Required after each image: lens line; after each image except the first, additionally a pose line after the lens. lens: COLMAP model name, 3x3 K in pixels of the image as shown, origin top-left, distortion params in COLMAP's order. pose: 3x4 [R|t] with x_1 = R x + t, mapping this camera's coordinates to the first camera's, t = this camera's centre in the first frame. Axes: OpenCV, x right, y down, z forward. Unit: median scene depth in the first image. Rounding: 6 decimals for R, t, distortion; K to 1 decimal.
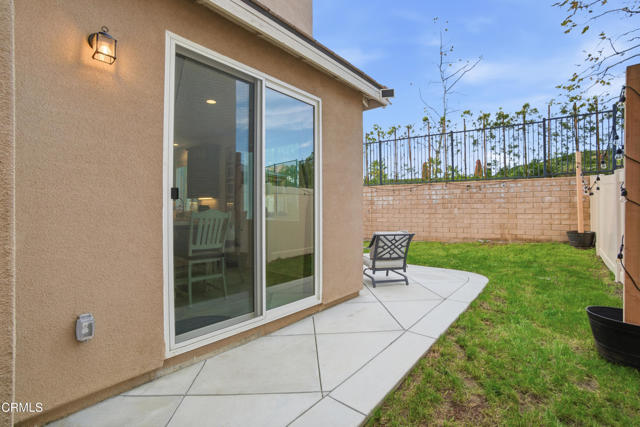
lens RADIAL K [[285.5, 0, 315.2], [0, 285.5, 212.2], [0, 0, 1]] dist [-0.073726, 0.032691]
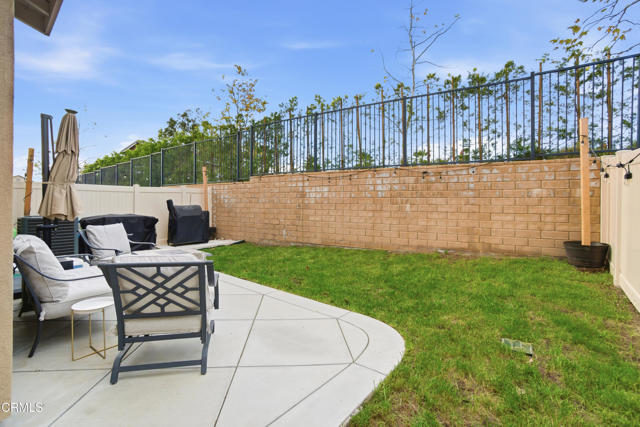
lens RADIAL K [[288.6, 0, 305.6], [0, 288.6, 207.2], [0, 0, 1]] dist [-0.072454, 0.028639]
pose [[0.999906, 0.013675, 0.001107, 0.252715], [-0.013680, 0.999894, 0.004968, -0.005995], [-0.001039, -0.004982, 0.999987, 0.288616]]
